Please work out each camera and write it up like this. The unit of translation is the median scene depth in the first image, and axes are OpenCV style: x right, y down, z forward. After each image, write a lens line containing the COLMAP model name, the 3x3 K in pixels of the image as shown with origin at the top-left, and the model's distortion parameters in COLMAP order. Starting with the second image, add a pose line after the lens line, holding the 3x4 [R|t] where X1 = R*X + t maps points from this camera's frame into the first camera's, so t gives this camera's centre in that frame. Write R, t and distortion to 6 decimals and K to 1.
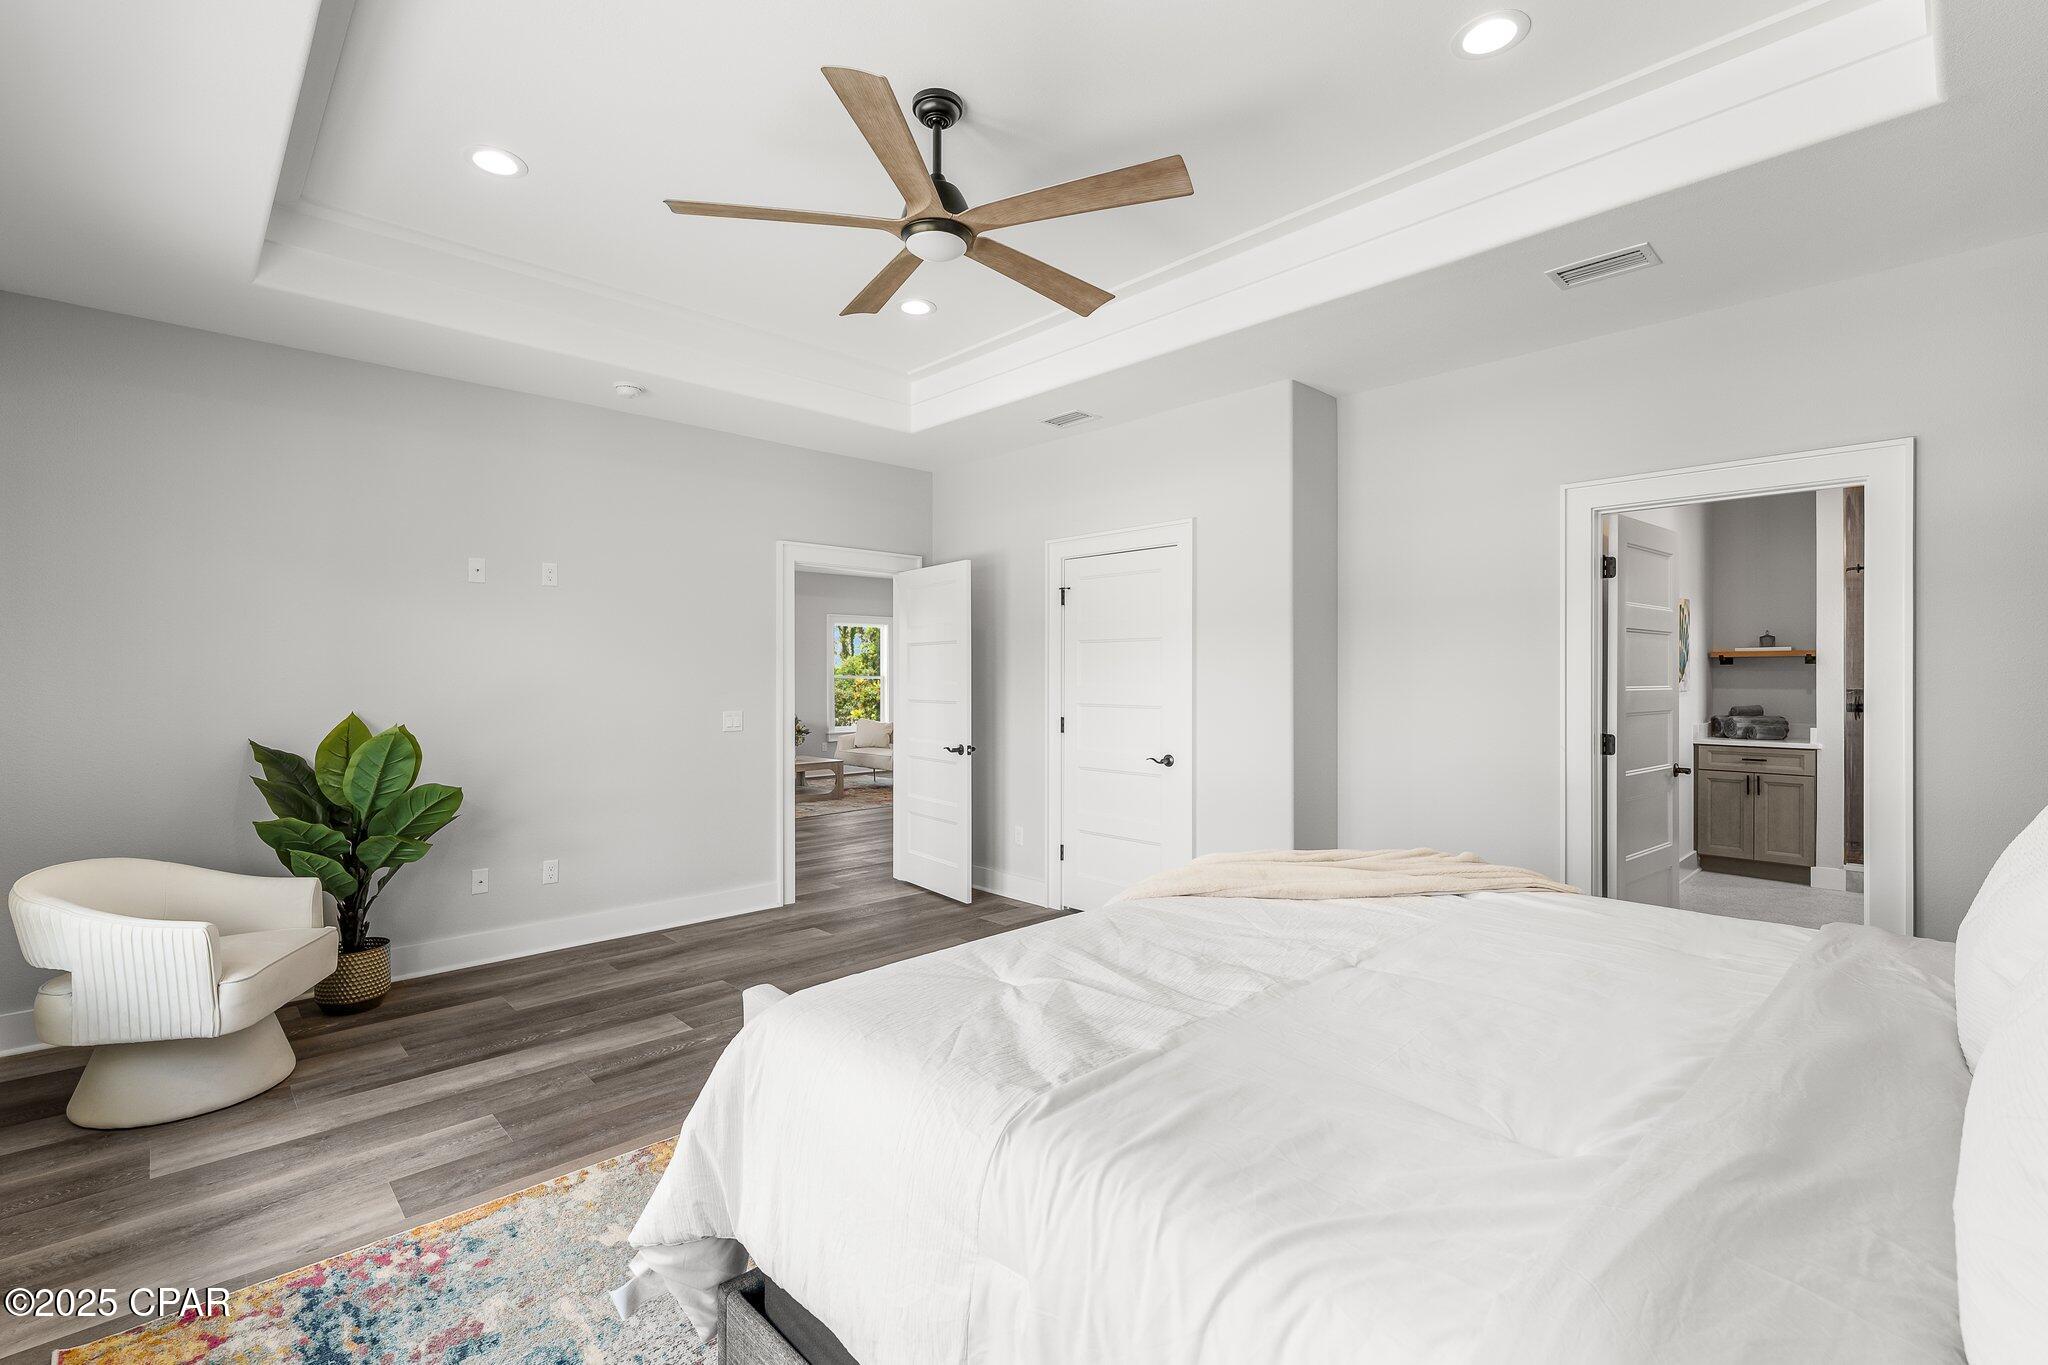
lens RADIAL K [[905.7, 0, 1025.8], [0, 905.7, 684.3], [0, 0, 1]] dist [-0.001201, 0.000025]
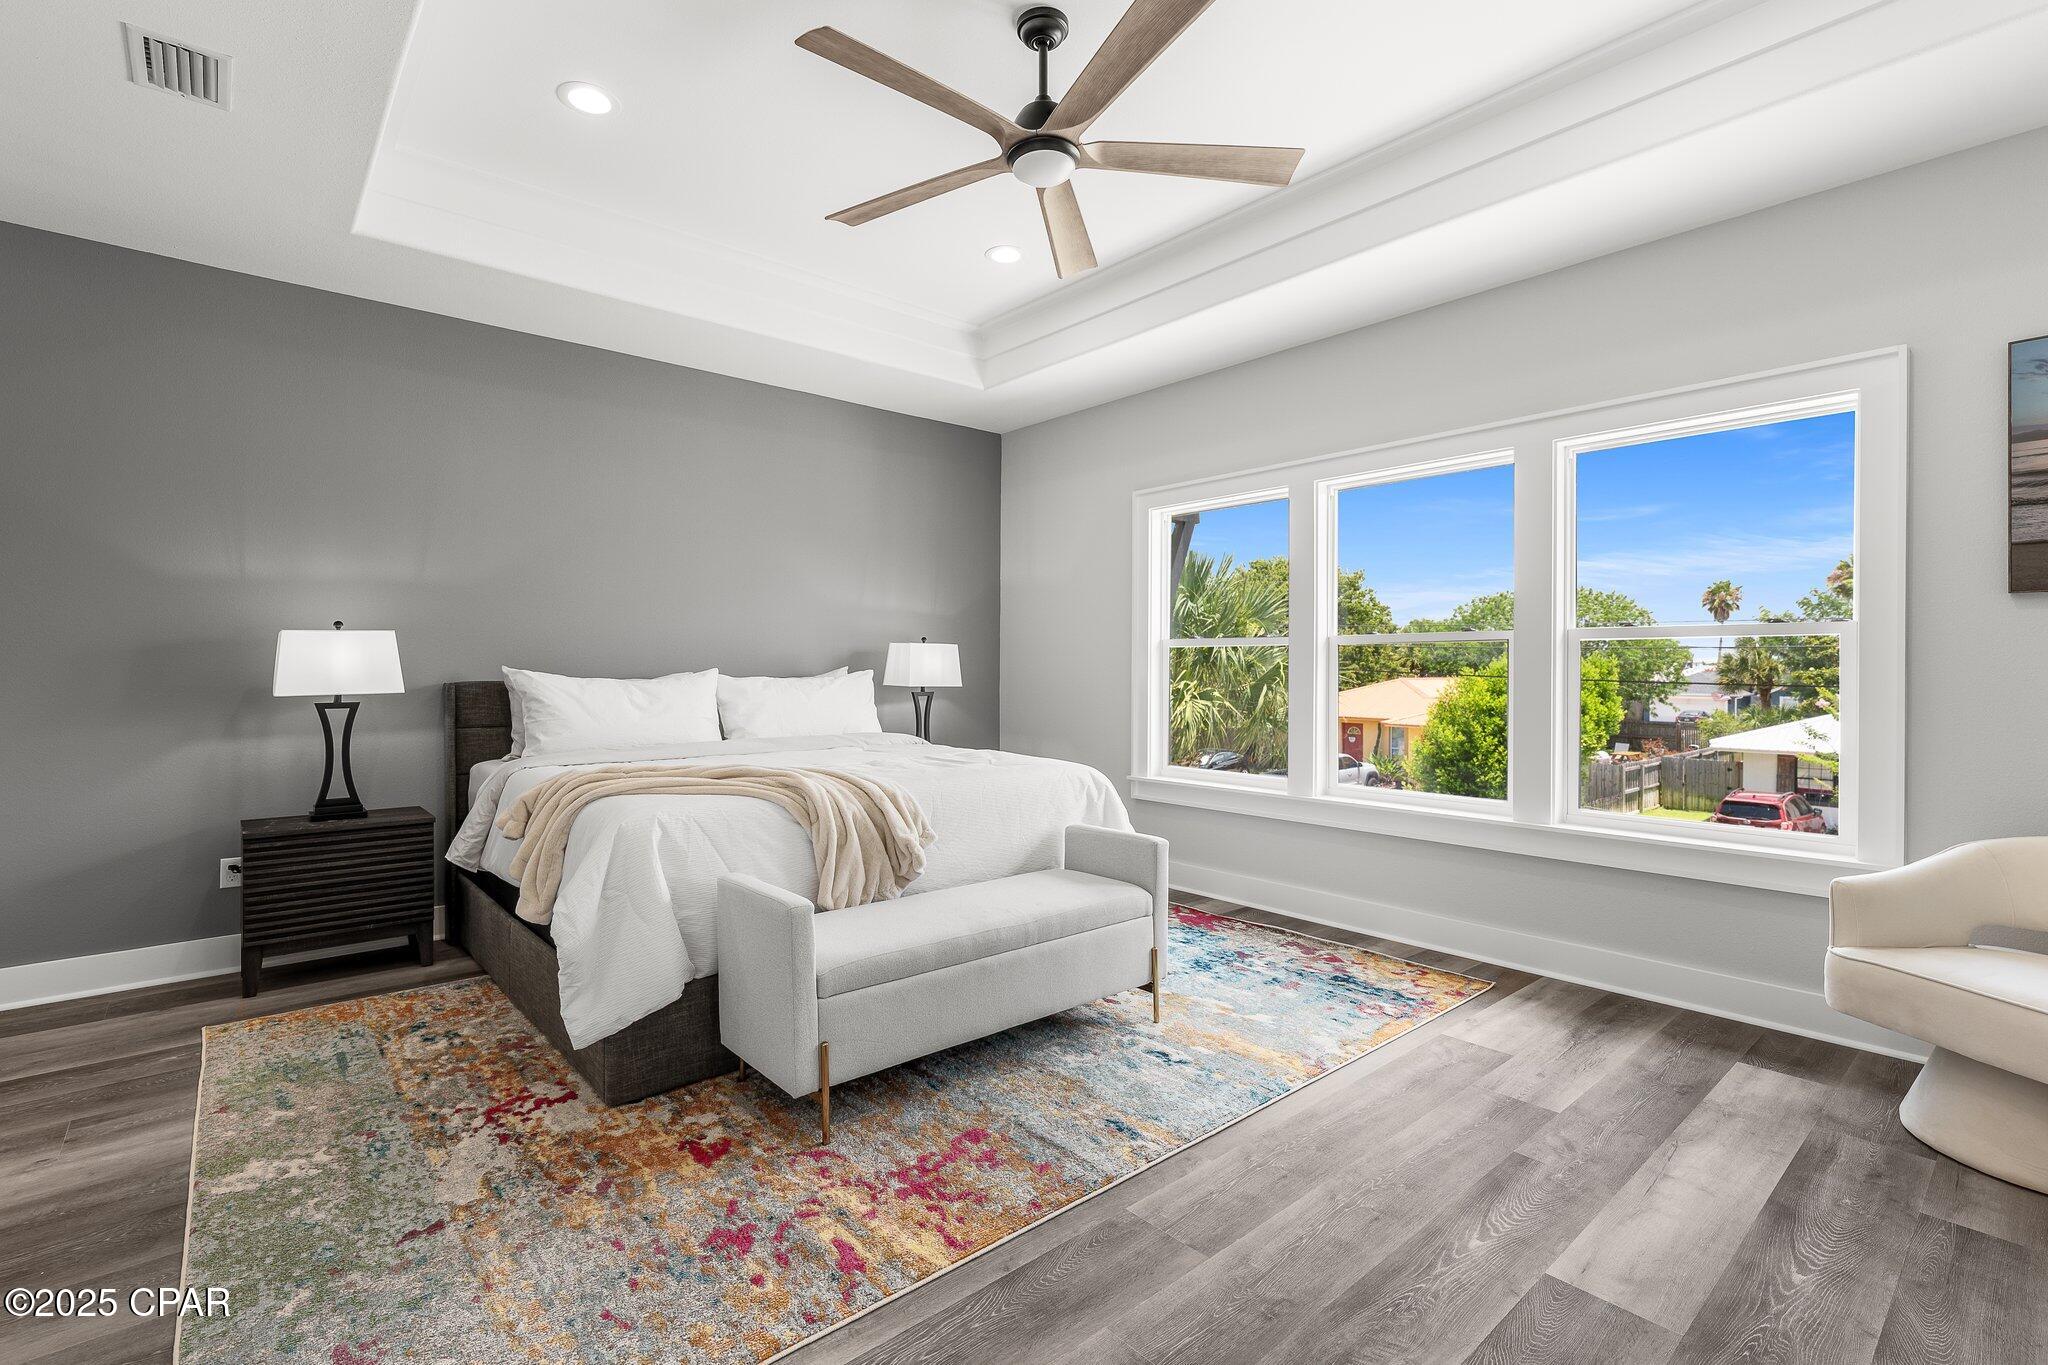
lens RADIAL K [[905.7, 0, 1034.5], [0, 905.7, 677.5], [0, 0, 1]] dist [-0.001201, 0.000025]
pose [[-0.998760, 0.001497, 0.049766, -0.147608], [0.002036, 0.999940, 0.010791, 0.054759], [-0.049747, 0.010879, -0.998703, 2.067581]]
